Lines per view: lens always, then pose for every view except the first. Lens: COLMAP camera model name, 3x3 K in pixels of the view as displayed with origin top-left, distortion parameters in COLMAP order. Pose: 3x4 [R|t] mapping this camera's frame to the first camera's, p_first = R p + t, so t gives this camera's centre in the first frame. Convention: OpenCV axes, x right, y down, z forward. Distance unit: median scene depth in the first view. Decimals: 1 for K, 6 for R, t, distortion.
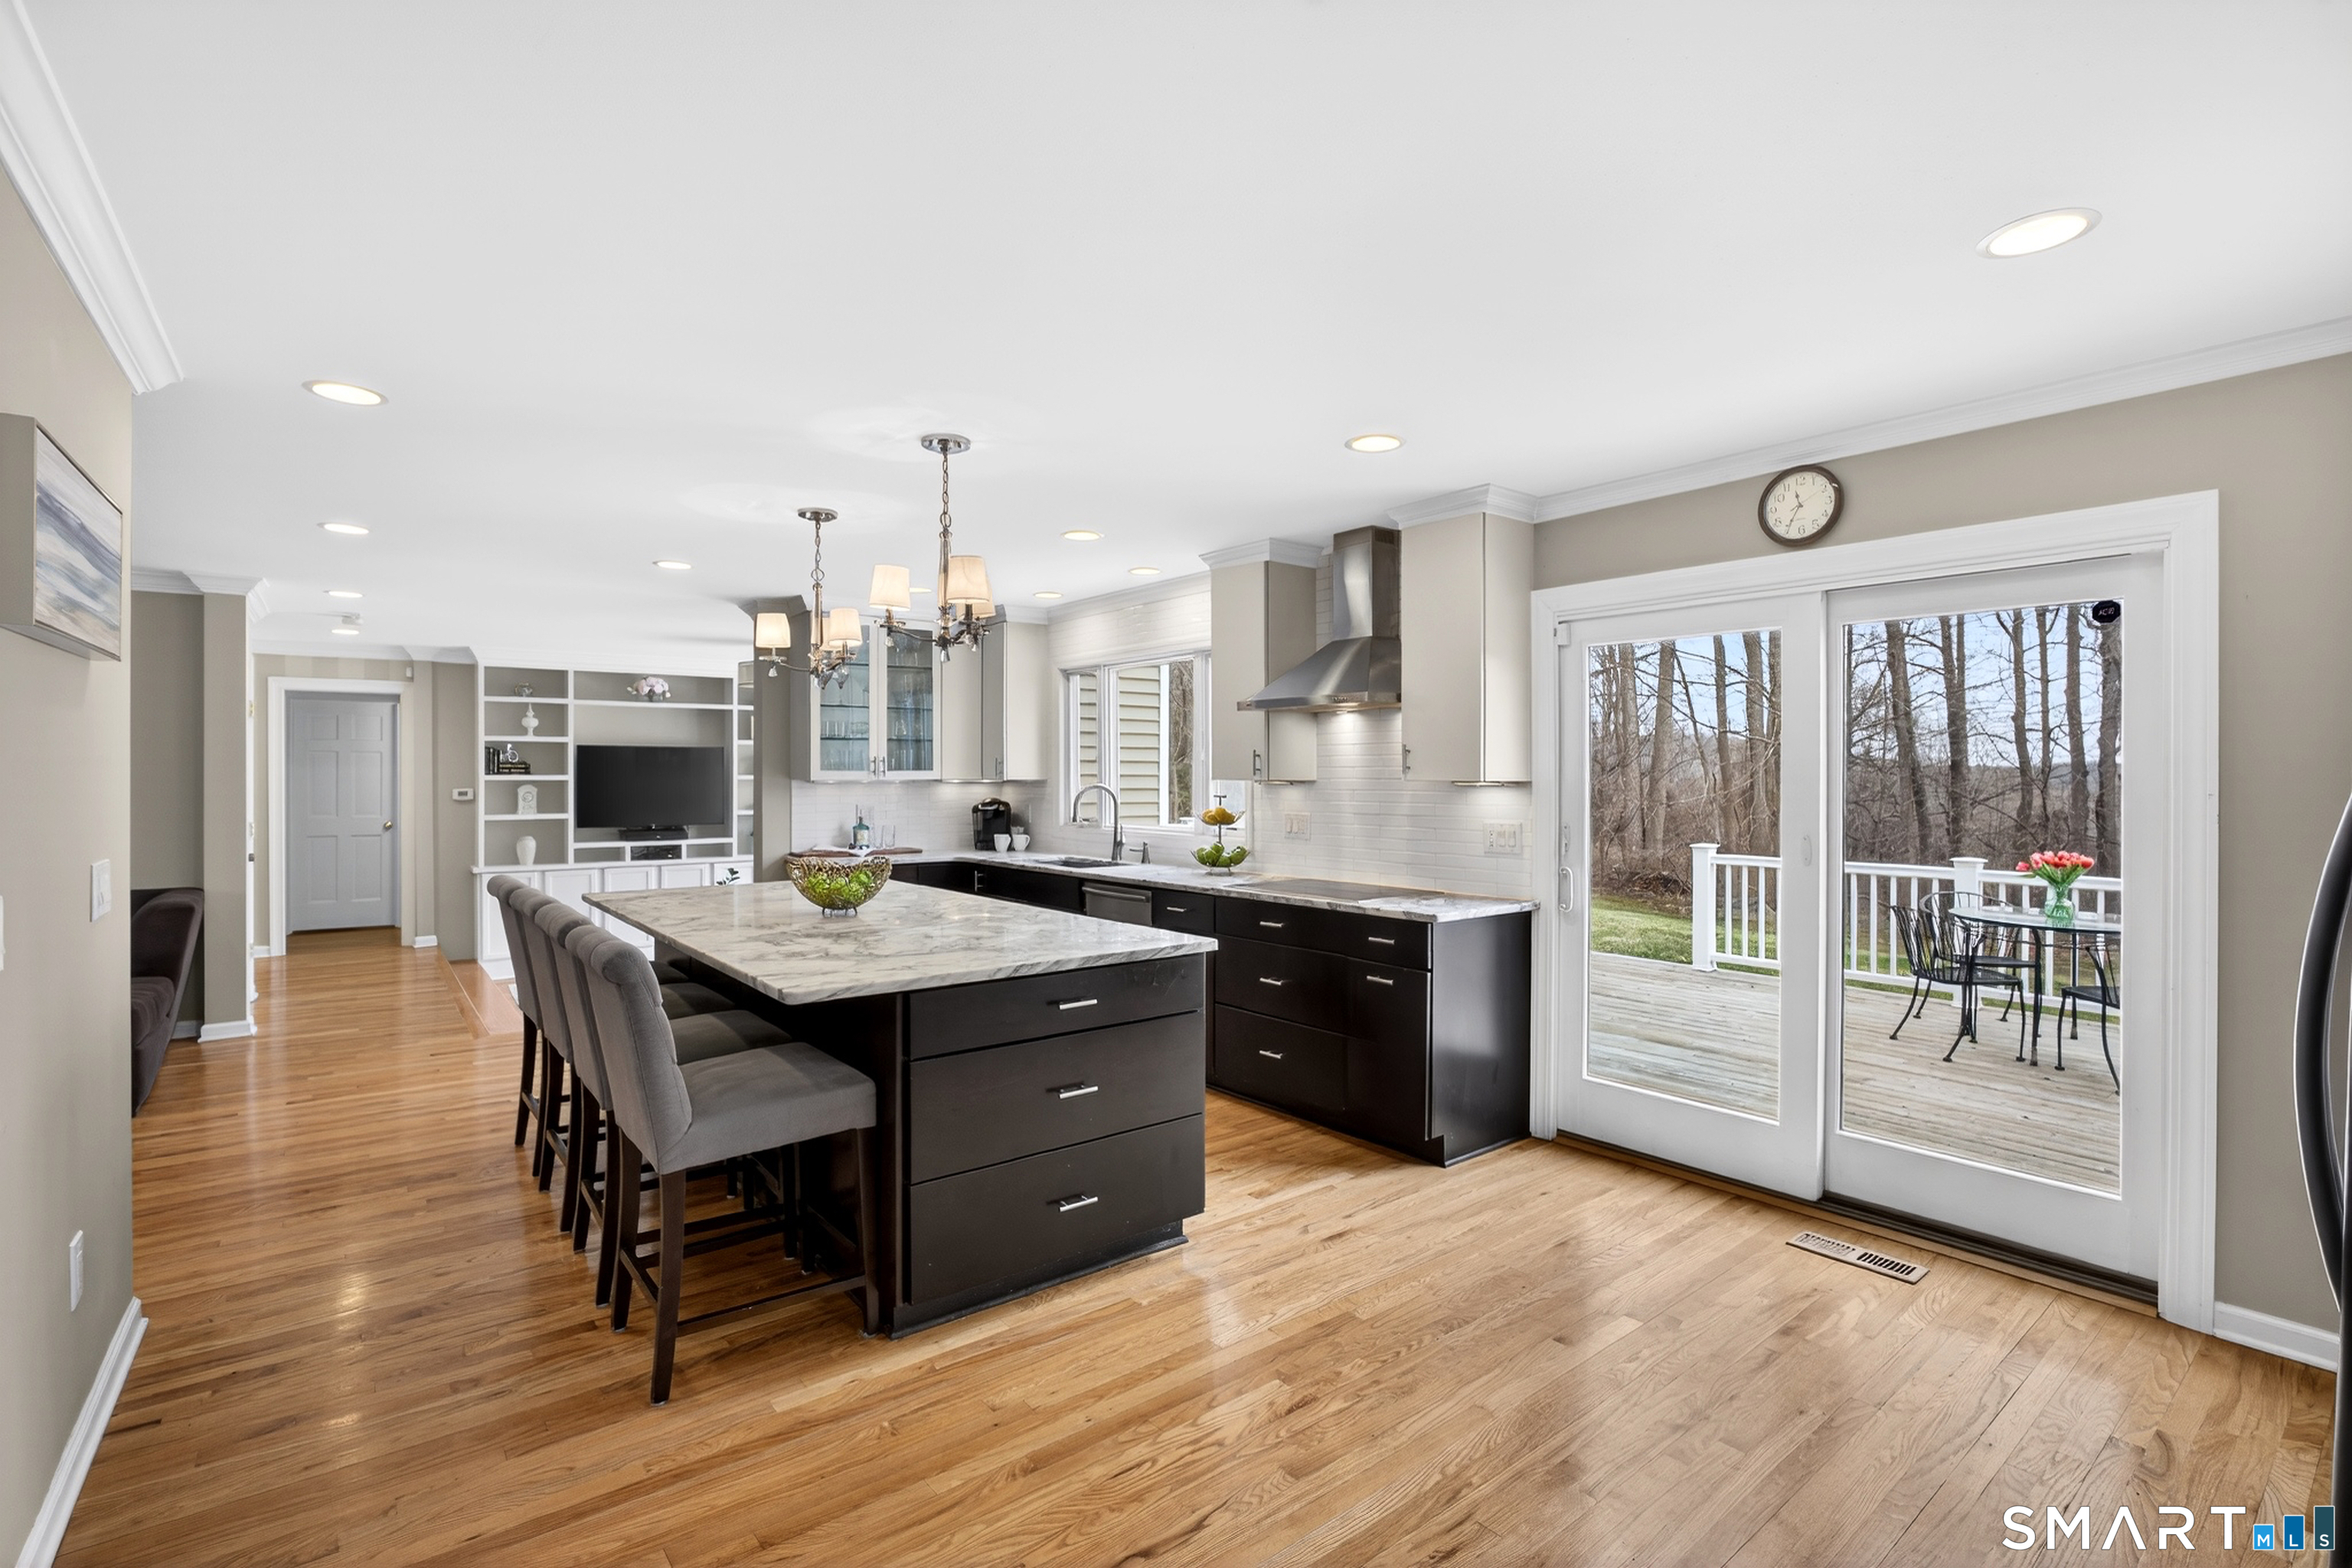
lens RADIAL K [[1043.2, 0, 1176.0], [0, 1043.2, 784.0], [0, 0, 1]] dist [-0.033167, 0.000390]
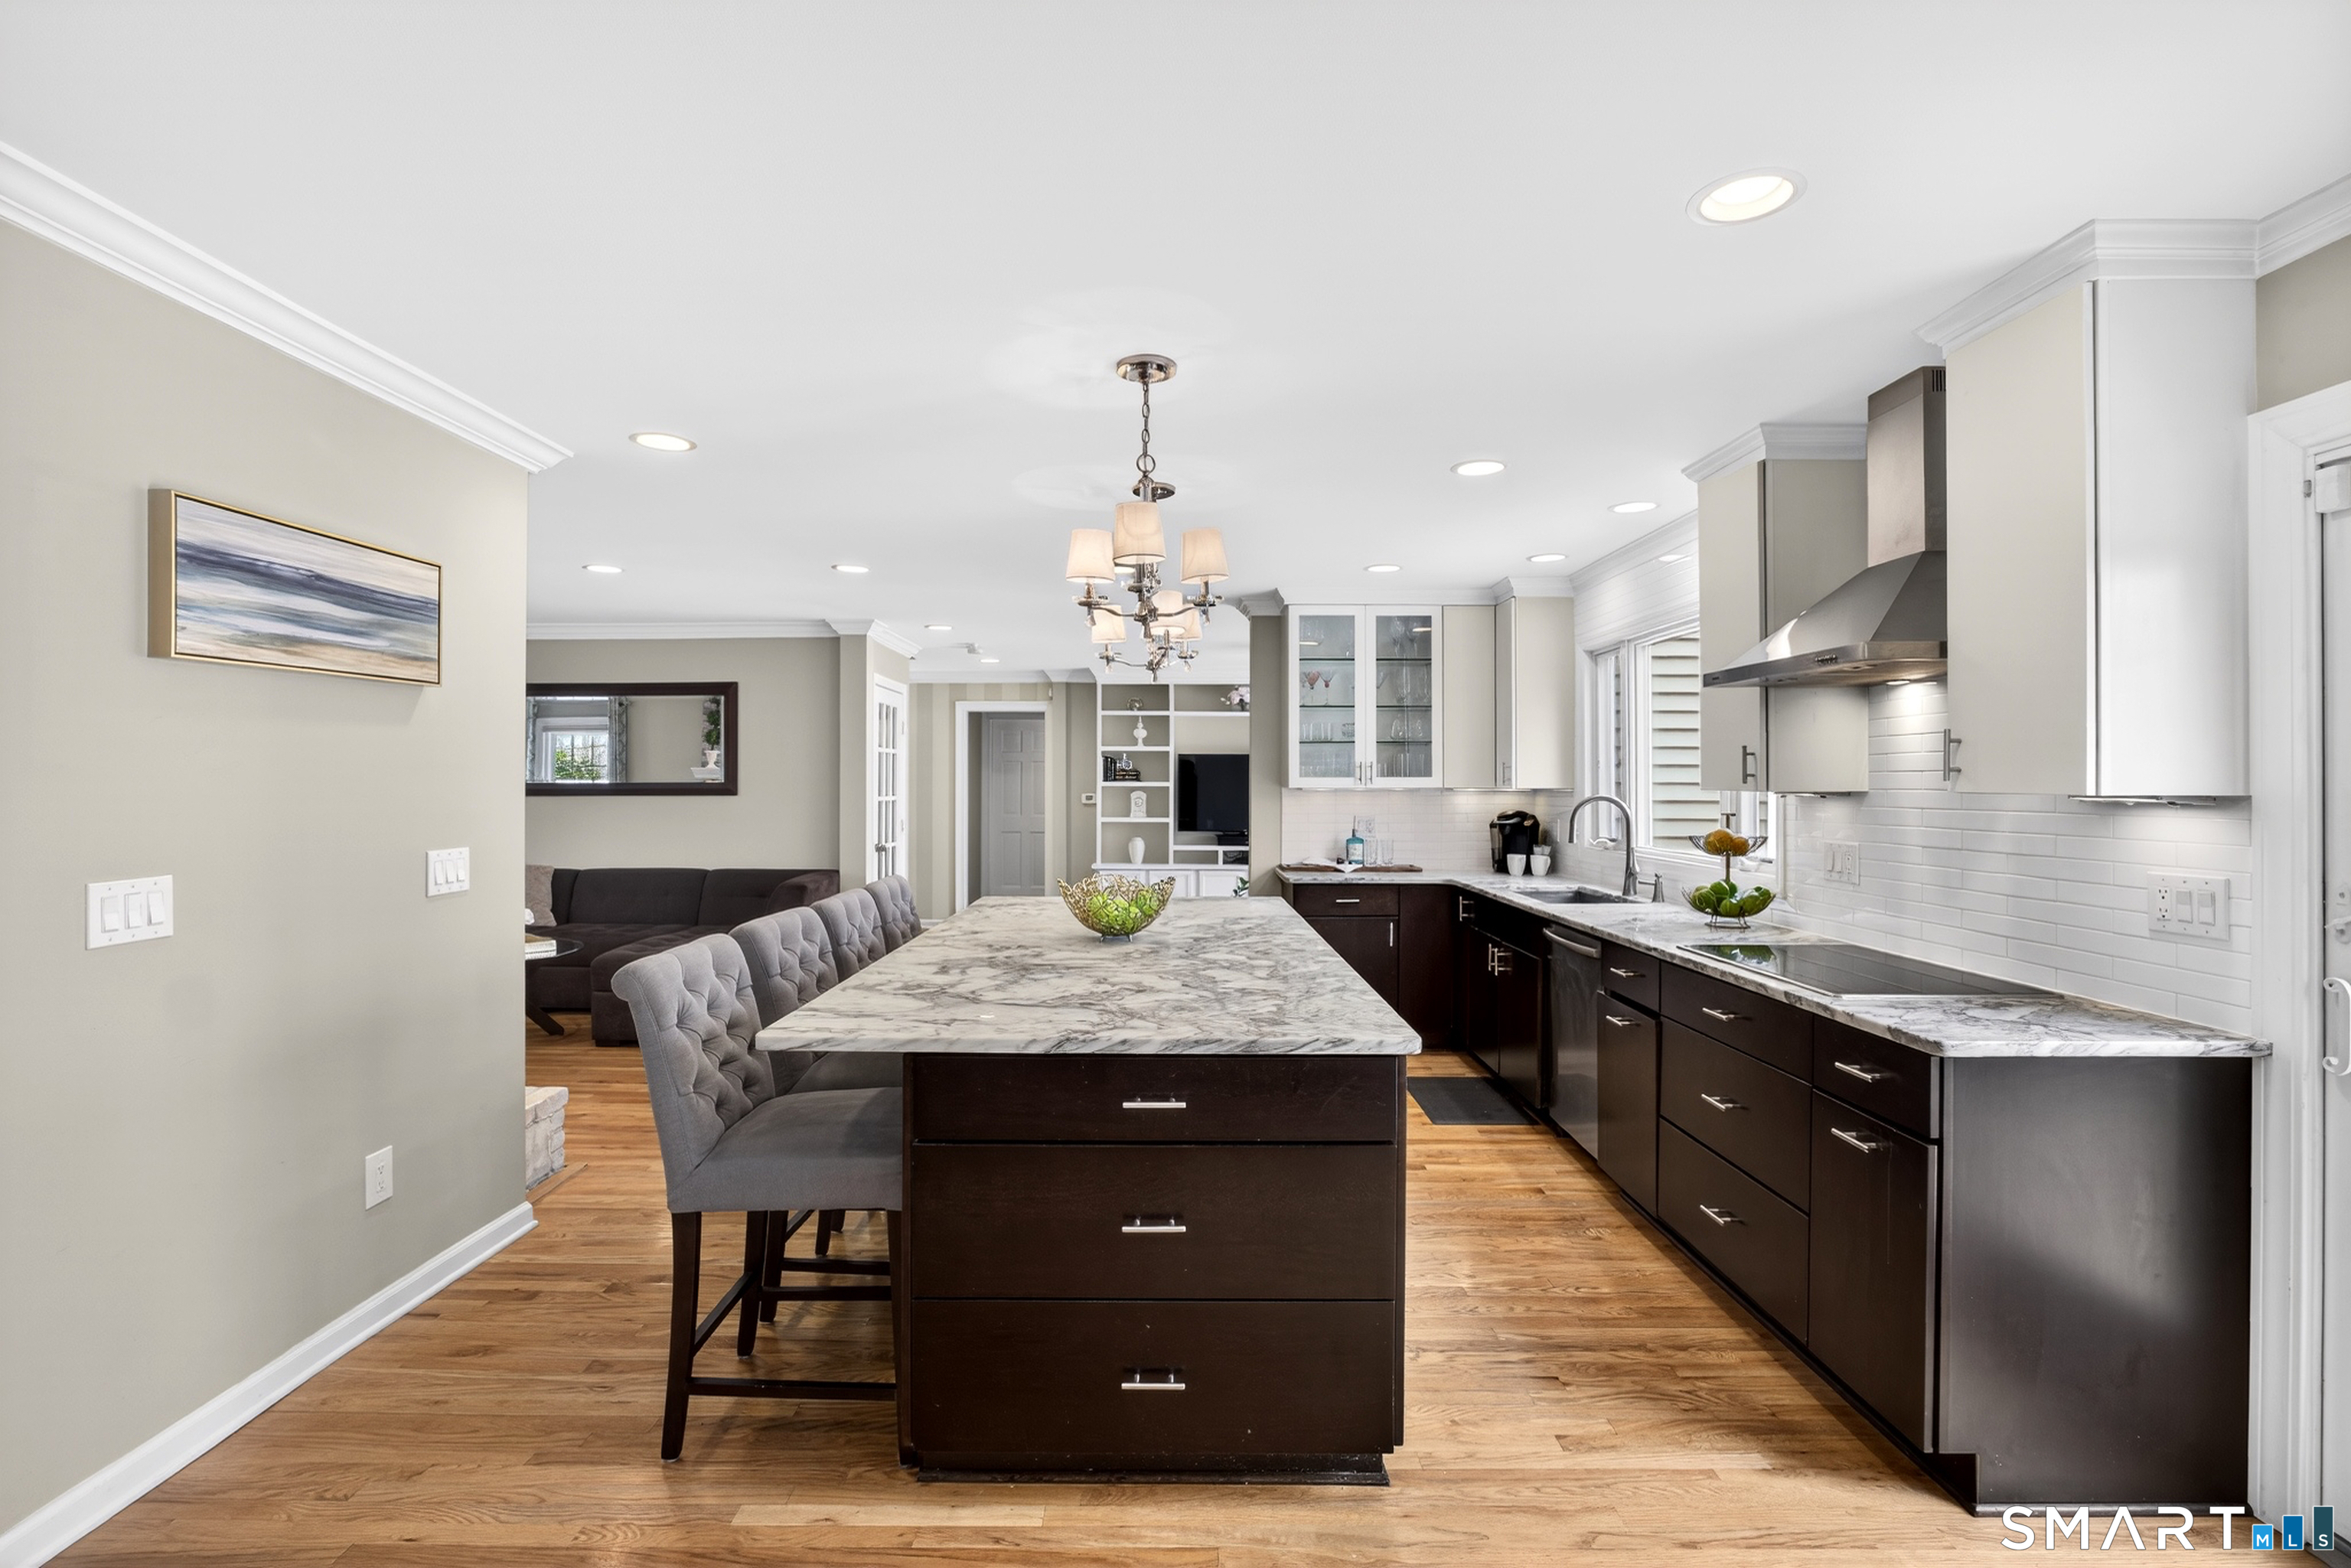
lens RADIAL K [[1067.9, 0, 1199.2], [0, 1067.9, 777.8], [0, 0, 1]] dist [-0.049068, 0.023020]
pose [[0.792096, 0.000552, -0.610396, 0.180617], [-0.009502, 0.999890, -0.011426, -0.000677], [0.610322, 0.014851, 0.792014, 0.217315]]
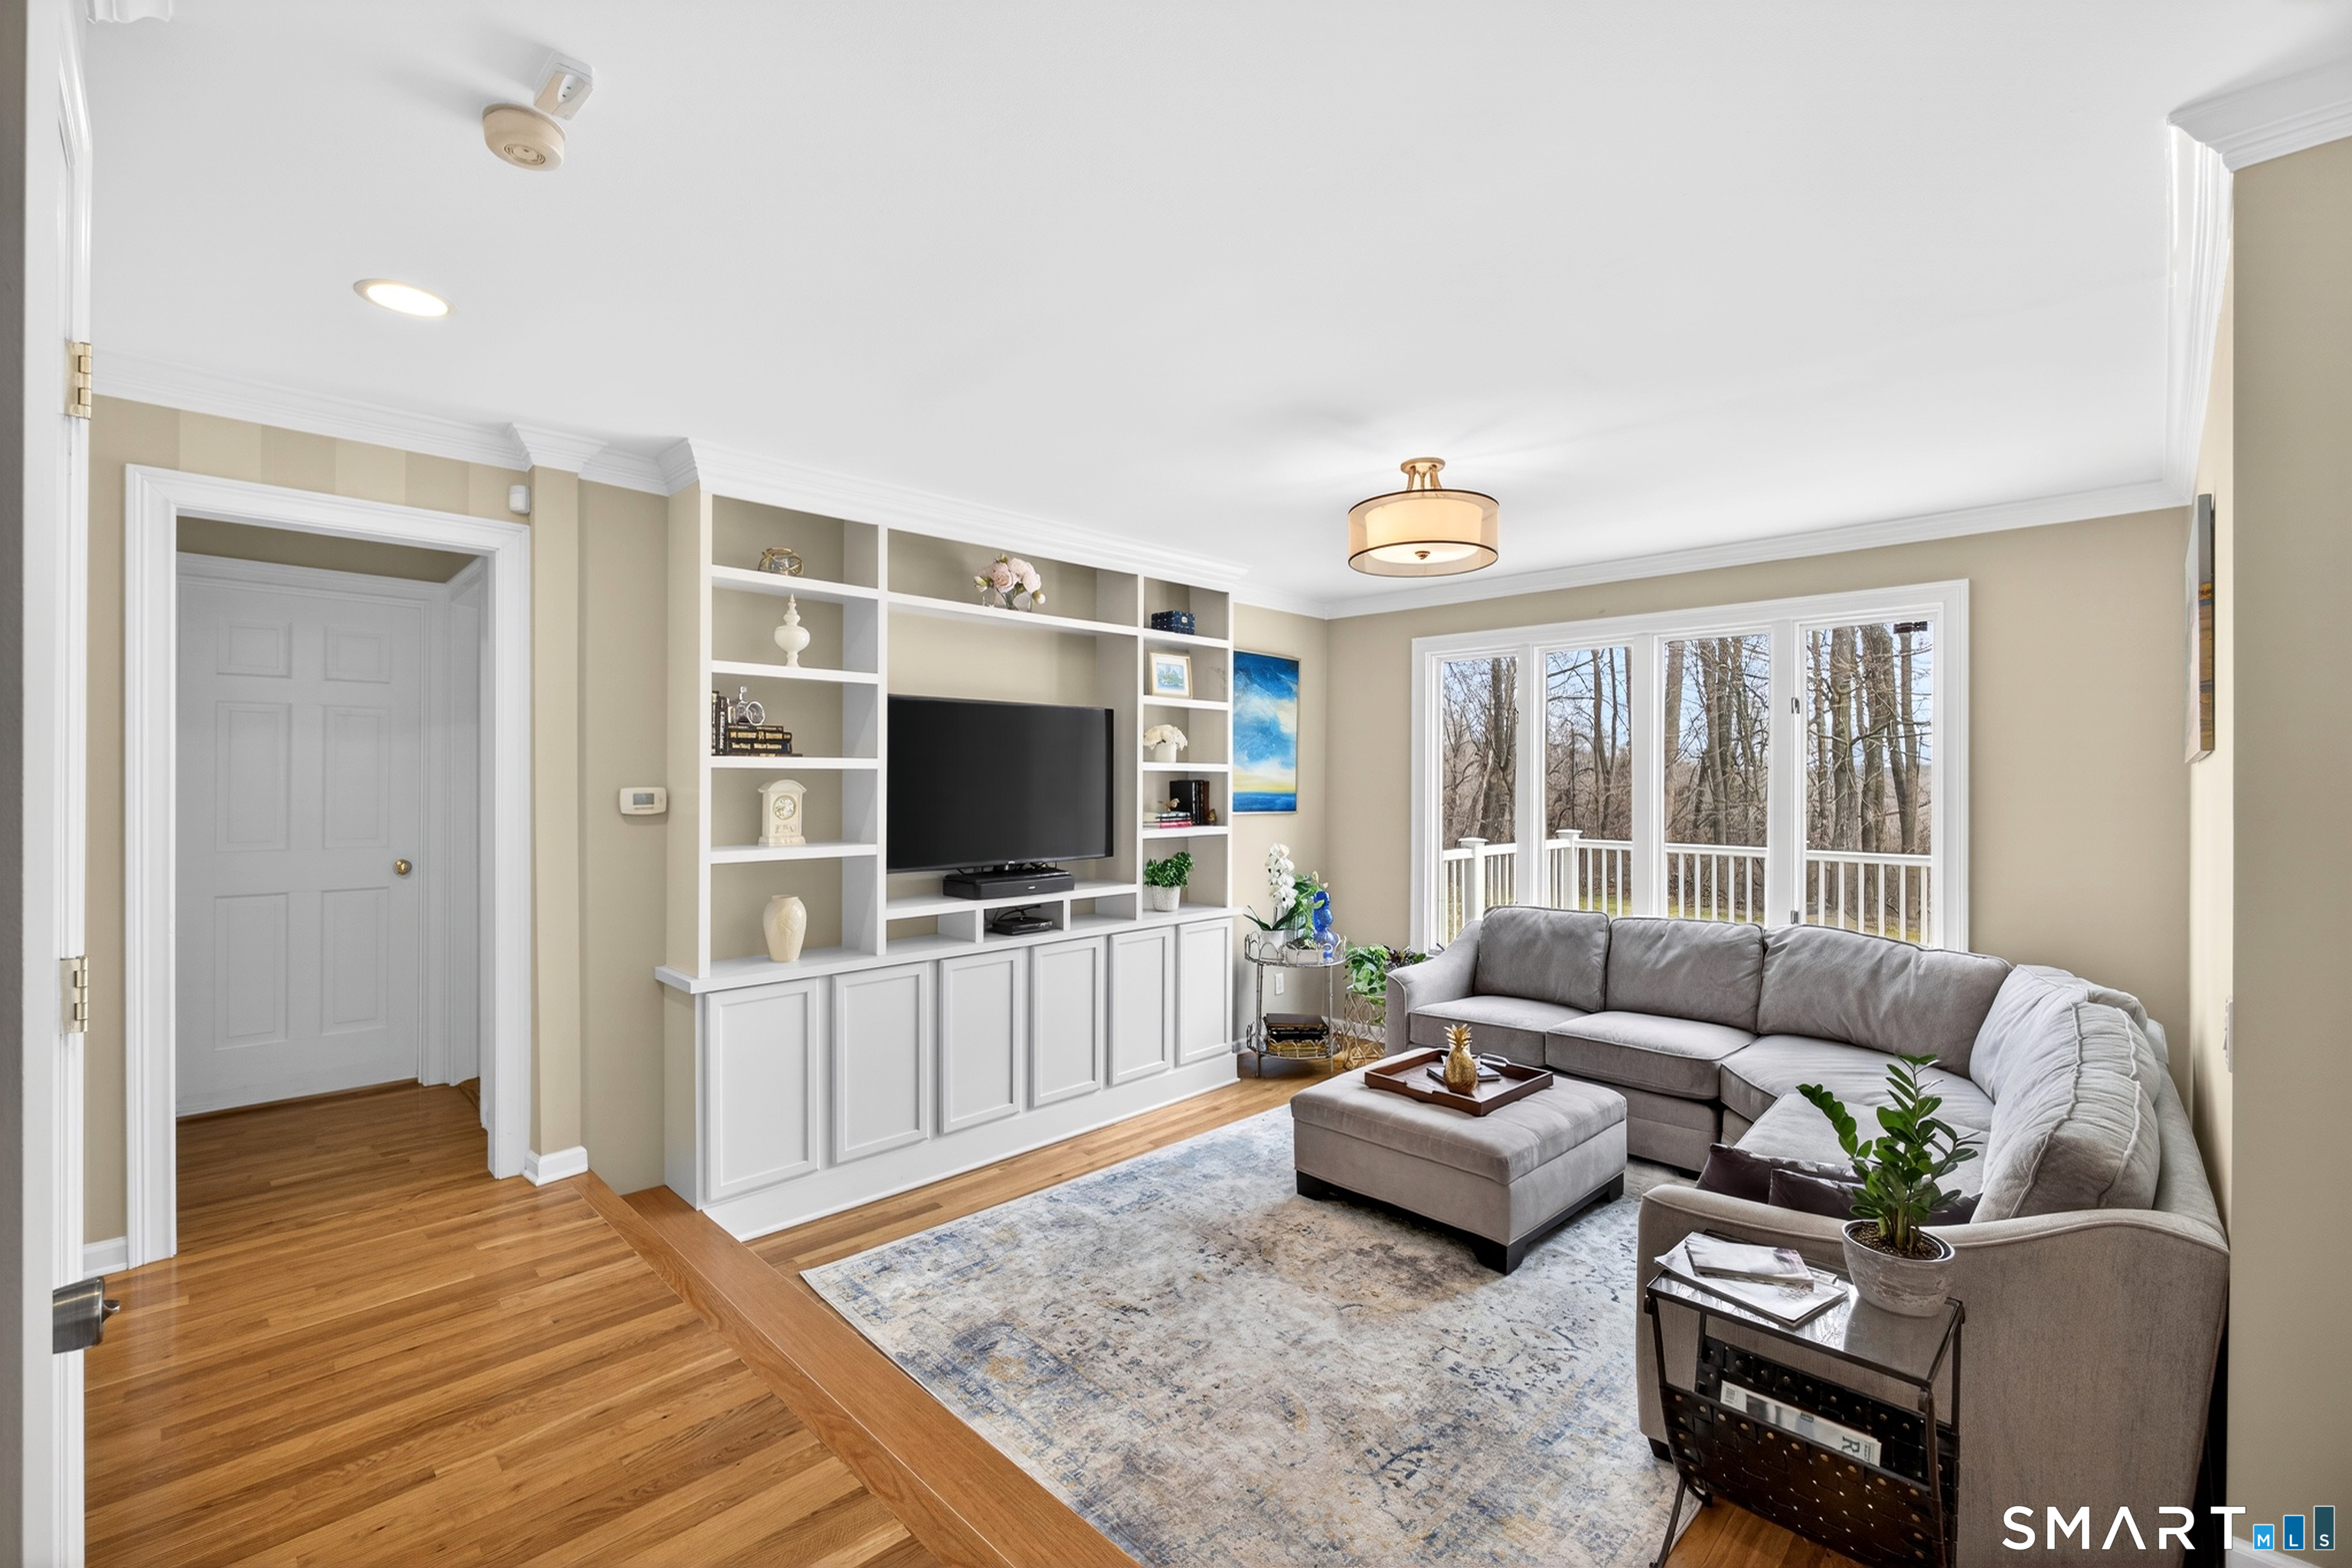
lens RADIAL K [[1023.4, 0, 1158.9], [0, 1023.4, 770.9], [0, 0, 1]] dist [-0.002576, -0.000126]
pose [[0.994215, 0.002275, 0.107385, -0.809968], [-0.002327, 0.999997, 0.000364, -0.005176], [-0.107384, -0.000612, 0.994217, 0.858862]]
